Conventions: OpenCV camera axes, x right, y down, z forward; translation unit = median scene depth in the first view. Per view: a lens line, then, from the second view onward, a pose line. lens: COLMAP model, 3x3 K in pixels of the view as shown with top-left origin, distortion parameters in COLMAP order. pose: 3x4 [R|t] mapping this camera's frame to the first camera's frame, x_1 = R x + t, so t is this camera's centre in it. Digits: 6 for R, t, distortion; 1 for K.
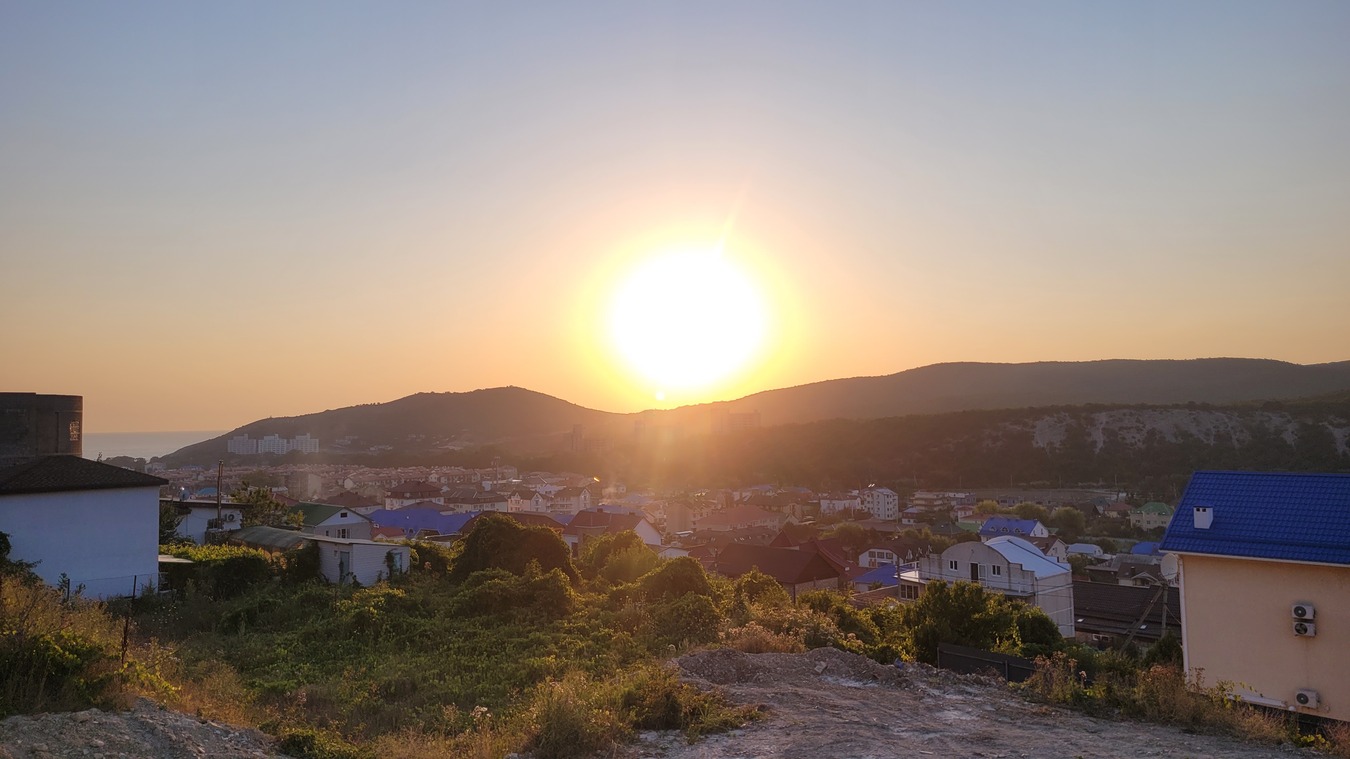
lens RADIAL K [[1052.6, 0, 702.9], [0, 1052.6, 347.0], [0, 0, 1]] dist [0.059462, -0.050372]
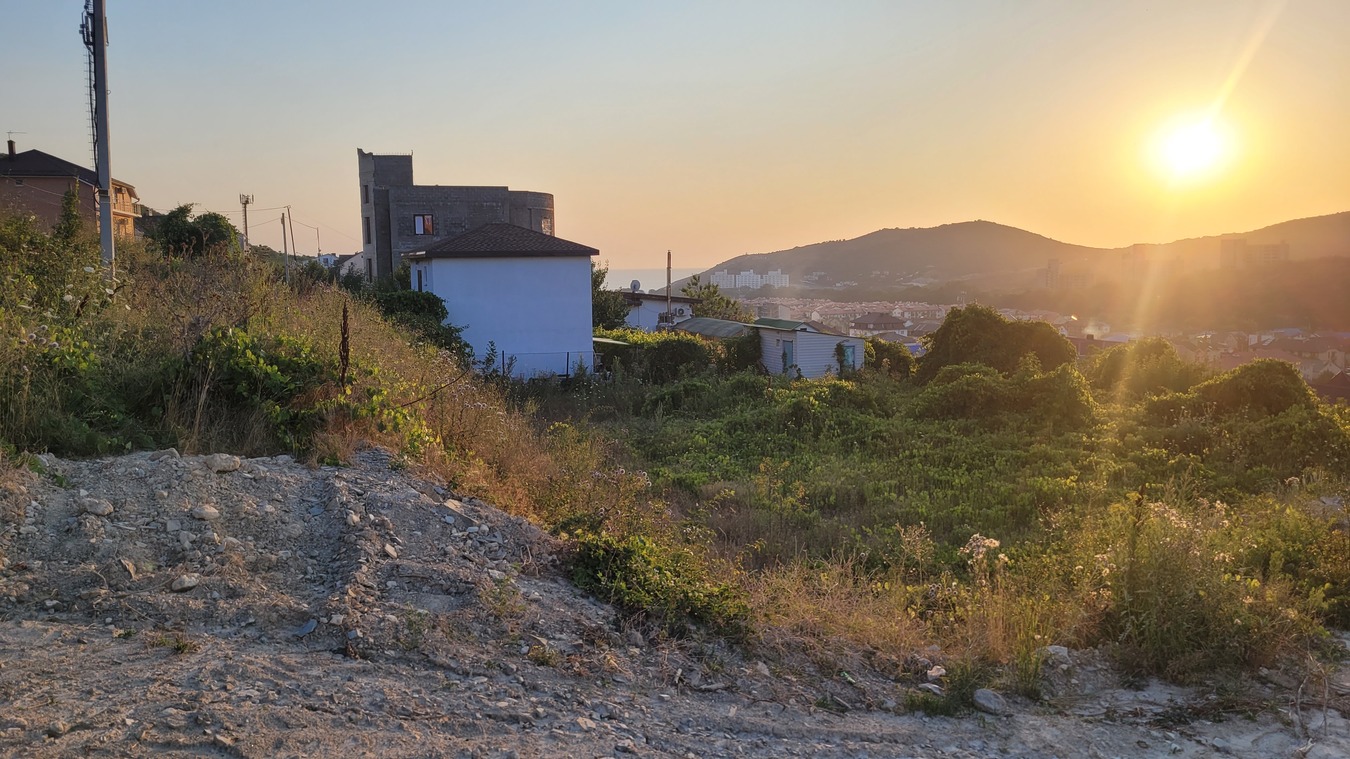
lens RADIAL K [[1075.8, 0, 675.0], [0, 1075.8, 379.5], [0, 0, 1]] dist [0.060704, -0.050861]
pose [[0.899878, 0.051677, -0.433070, -0.062662], [0.027686, 0.984185, 0.174967, 0.090437], [0.435262, -0.169439, 0.884216, 0.261759]]
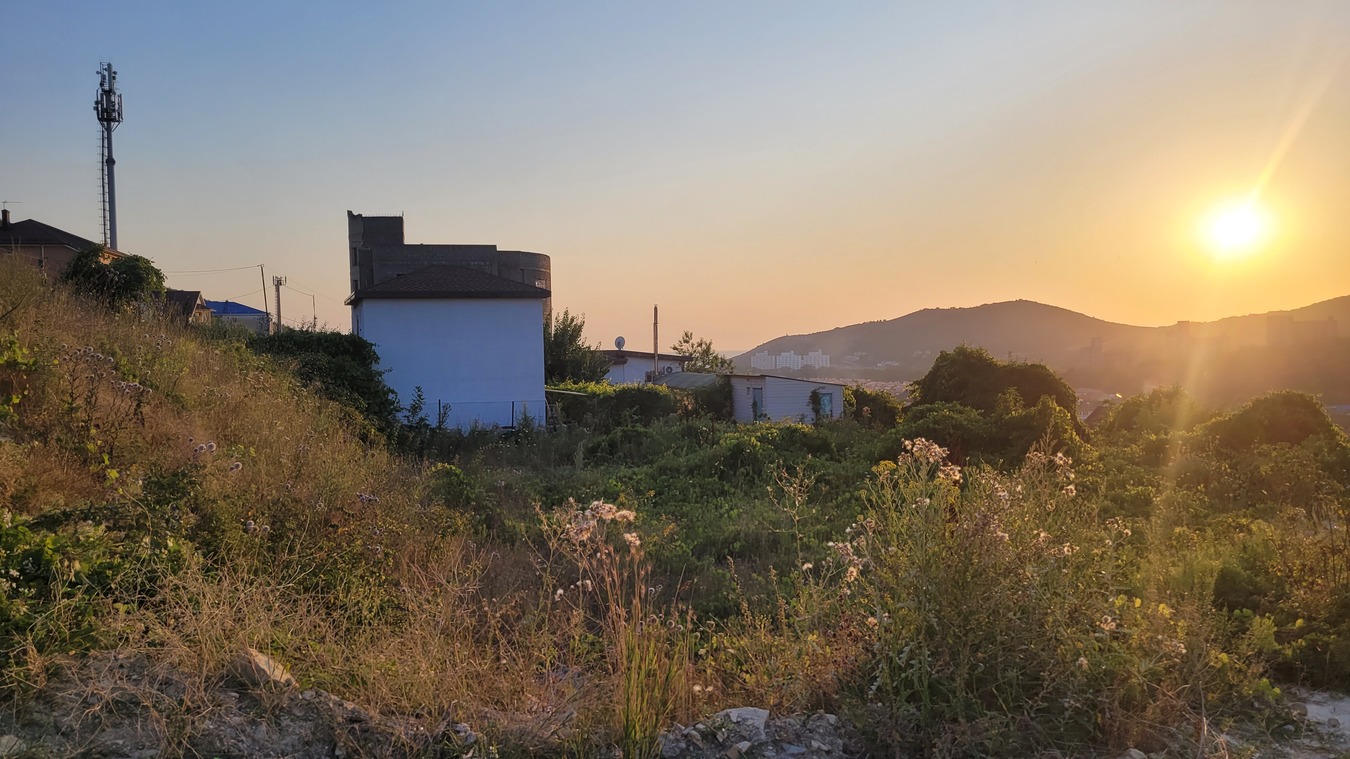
lens RADIAL K [[1083.4, 0, 686.1], [0, 1083.4, 374.4], [0, 0, 1]] dist [0.056678, -0.059006]
pose [[0.887999, 0.010815, -0.459718, -0.037673], [0.036873, 0.994830, 0.094628, 0.134981], [0.458364, -0.100981, 0.883009, 0.372781]]
